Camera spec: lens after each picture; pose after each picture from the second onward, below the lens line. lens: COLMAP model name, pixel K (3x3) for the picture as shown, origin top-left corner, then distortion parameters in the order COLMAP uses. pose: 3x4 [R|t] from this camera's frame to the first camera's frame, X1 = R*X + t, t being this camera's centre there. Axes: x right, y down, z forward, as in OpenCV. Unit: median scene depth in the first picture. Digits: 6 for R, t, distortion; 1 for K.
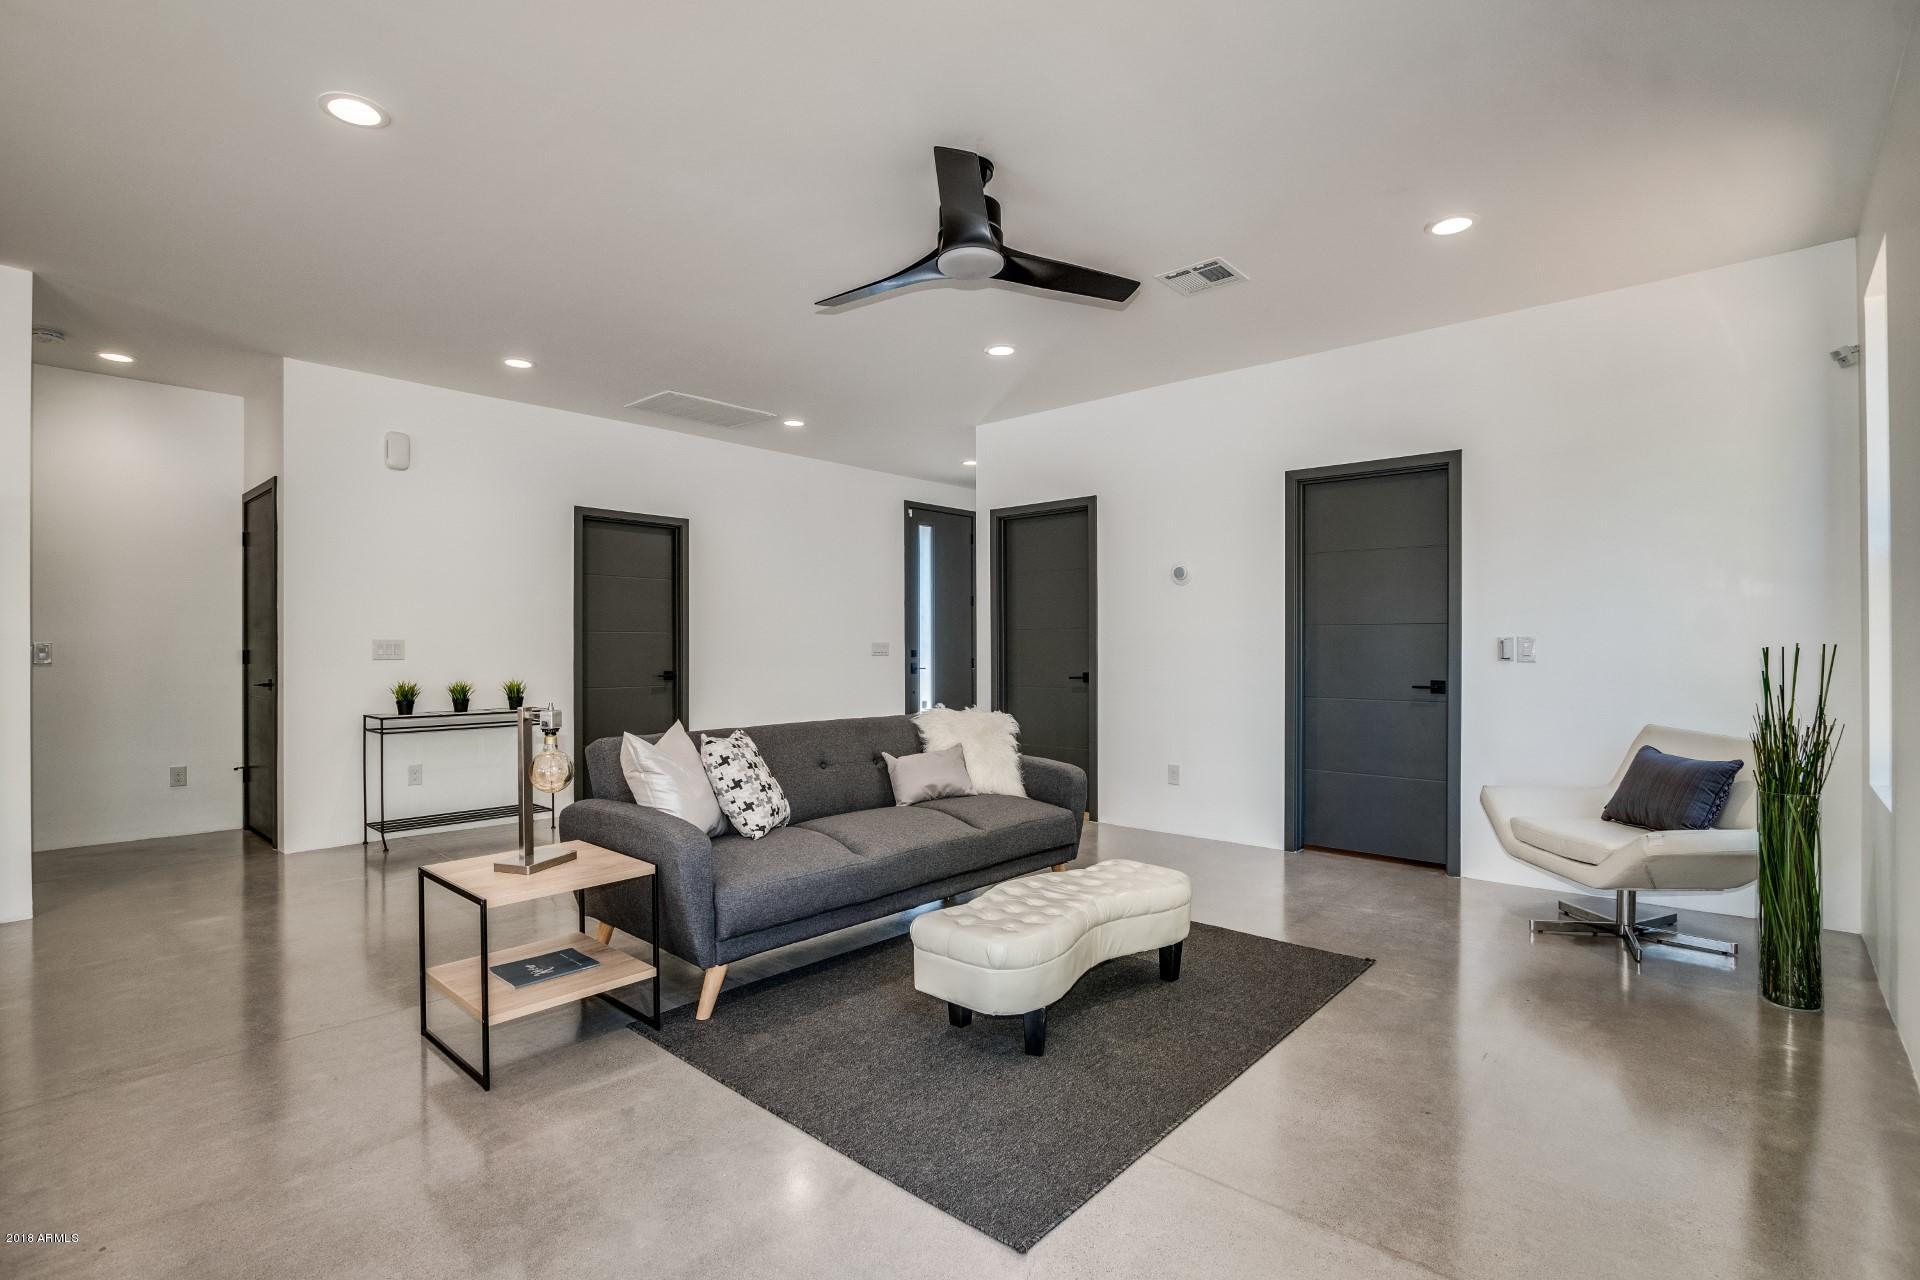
lens RADIAL K [[871.7, 0, 969.5], [0, 871.7, 643.6], [0, 0, 1]] dist [-0.019314, 0.000745]
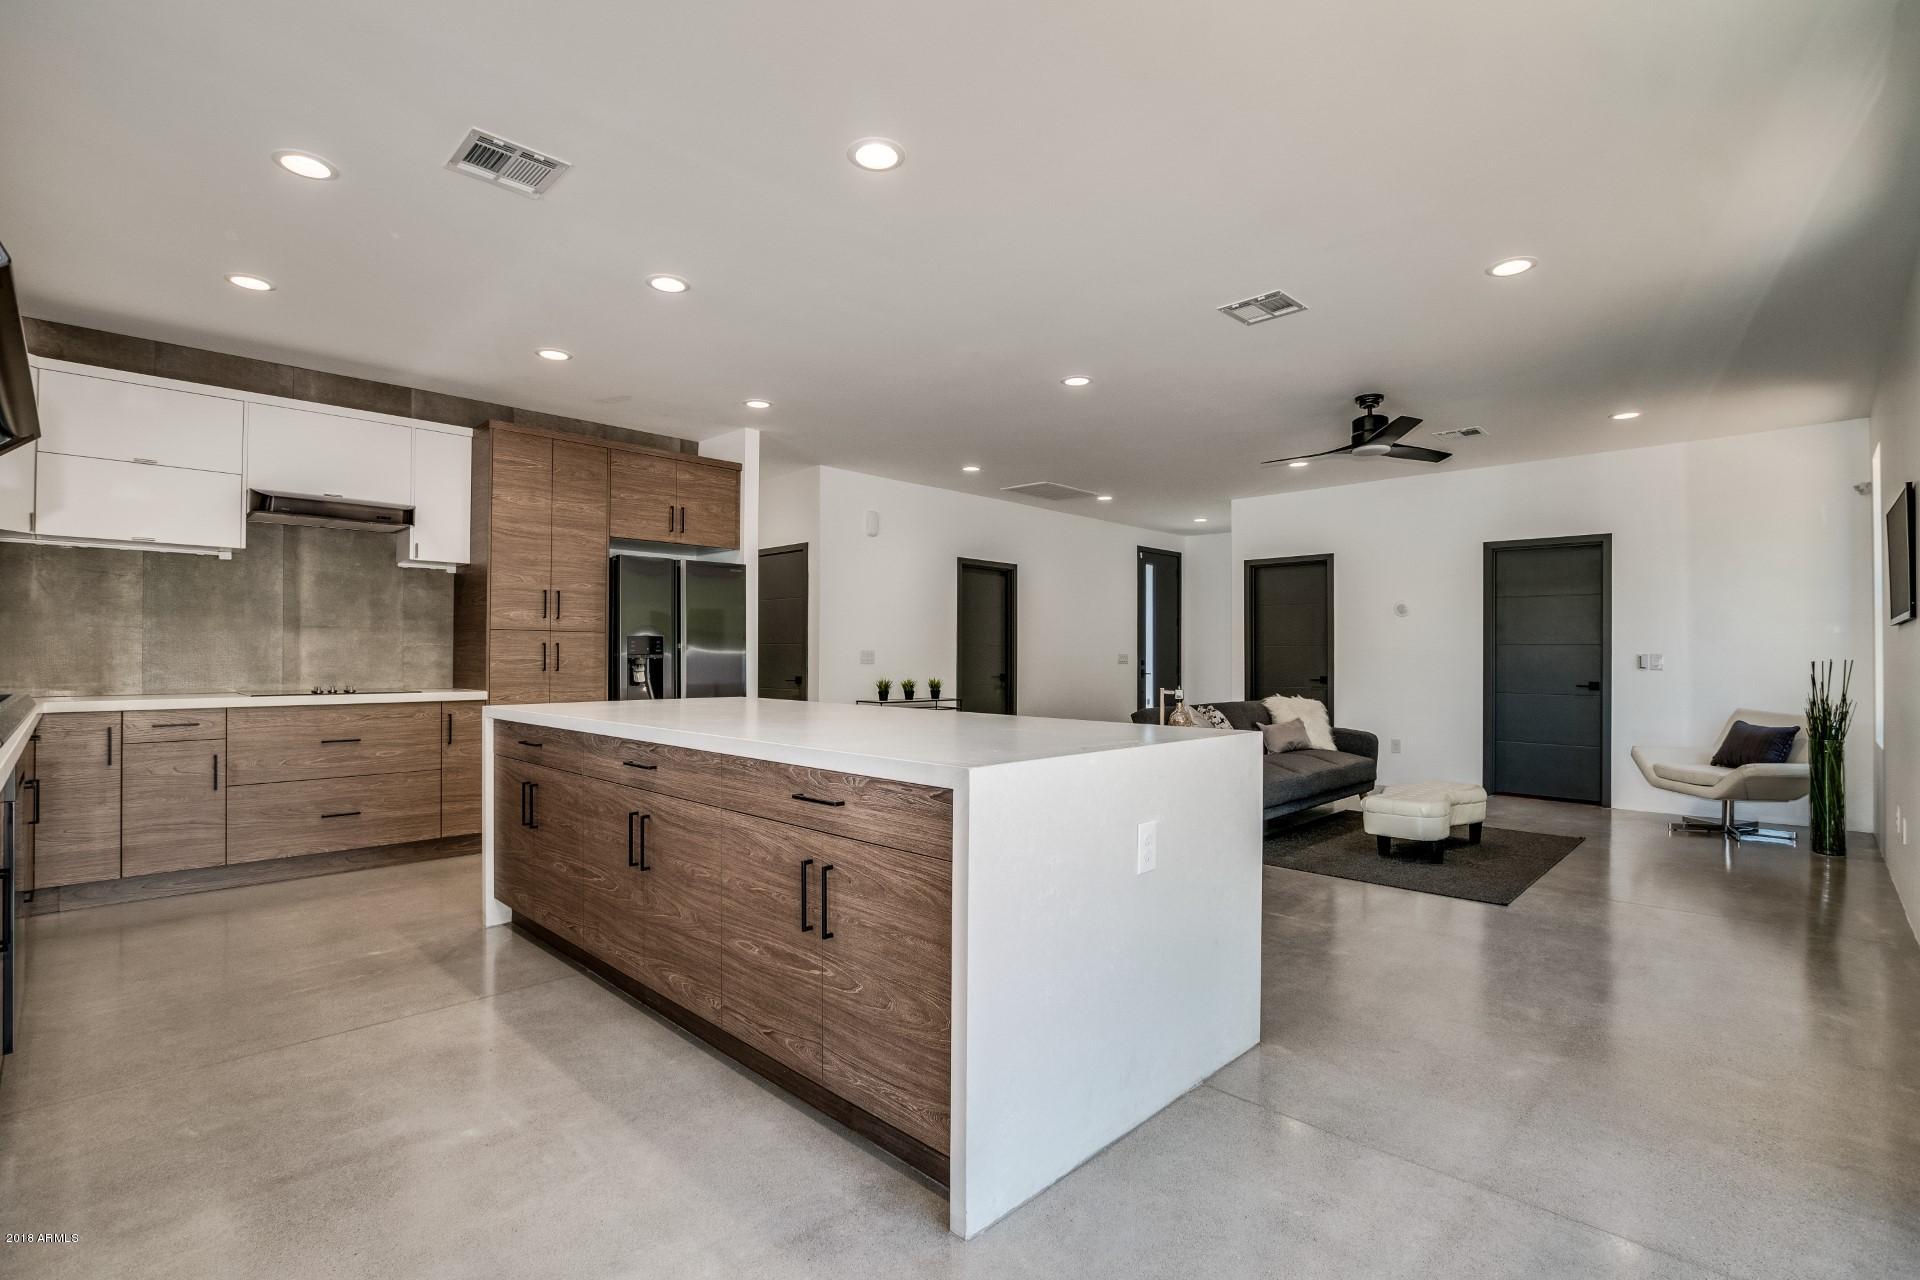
lens RADIAL K [[871.7, 0, 954.6], [0, 871.7, 646.8], [0, 0, 1]] dist [-0.019314, 0.000745]
pose [[0.999230, 0.005808, -0.038808, -0.683930], [-0.006093, 0.999955, -0.007239, -0.001572], [0.038765, 0.007470, 0.999220, -0.735879]]
